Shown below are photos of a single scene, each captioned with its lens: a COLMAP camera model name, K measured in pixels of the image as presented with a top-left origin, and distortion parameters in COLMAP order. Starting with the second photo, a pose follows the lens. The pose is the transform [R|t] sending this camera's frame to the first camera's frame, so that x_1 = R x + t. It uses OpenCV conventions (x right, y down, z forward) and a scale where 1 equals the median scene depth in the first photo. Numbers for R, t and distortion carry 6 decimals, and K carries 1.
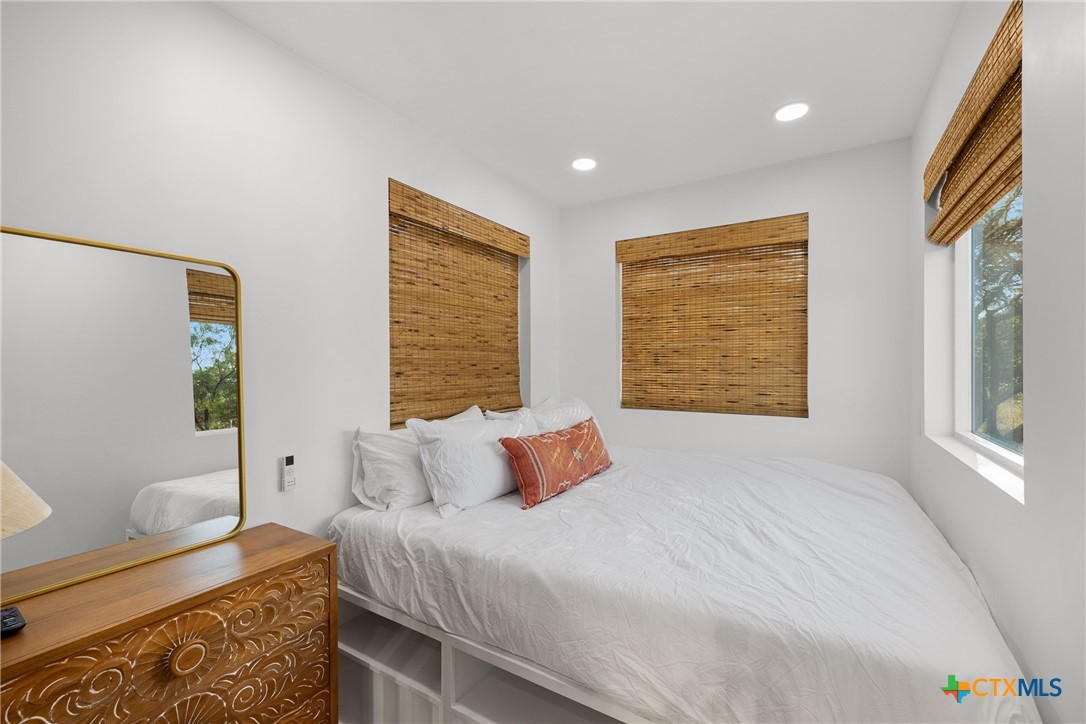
lens RADIAL K [[457.7, 0, 540.0], [0, 457.7, 361.9], [0, 0, 1]] dist [-0.000303, 0.000025]
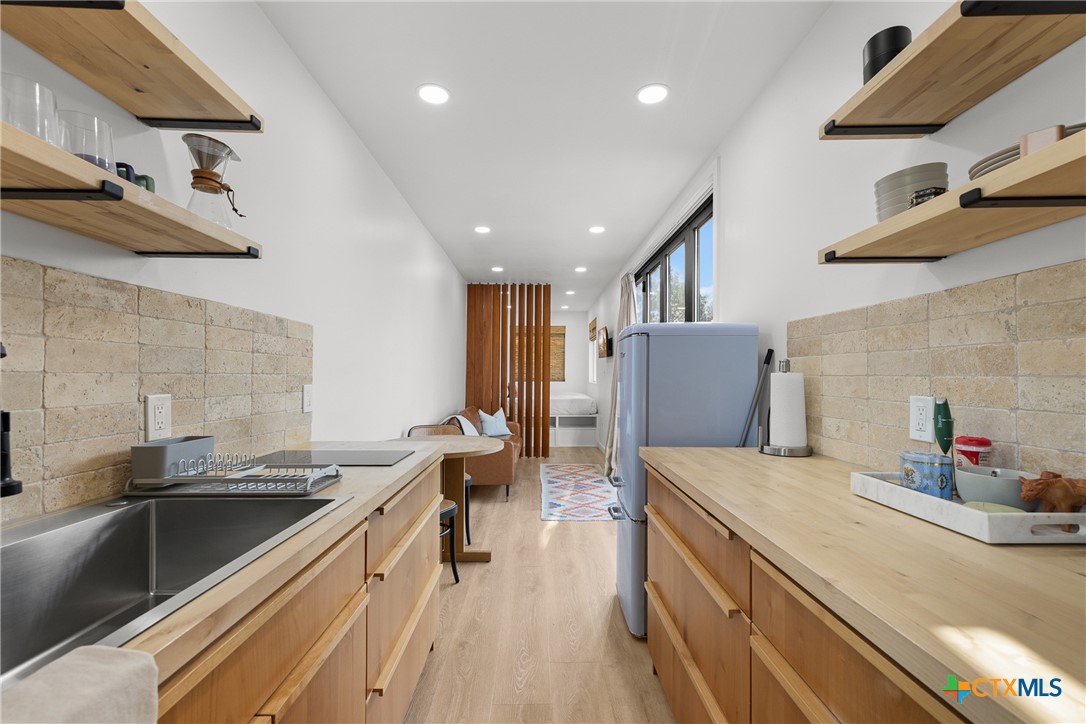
lens RADIAL K [[457.7, 0, 543.3], [0, 457.7, 370.8], [0, 0, 1]] dist [-0.000303, 0.000025]
pose [[0.852236, 0.005928, 0.523124, -1.475293], [0.000294, 0.999930, -0.011809, 0.075371], [-0.523158, 0.010217, 0.852175, -2.019547]]
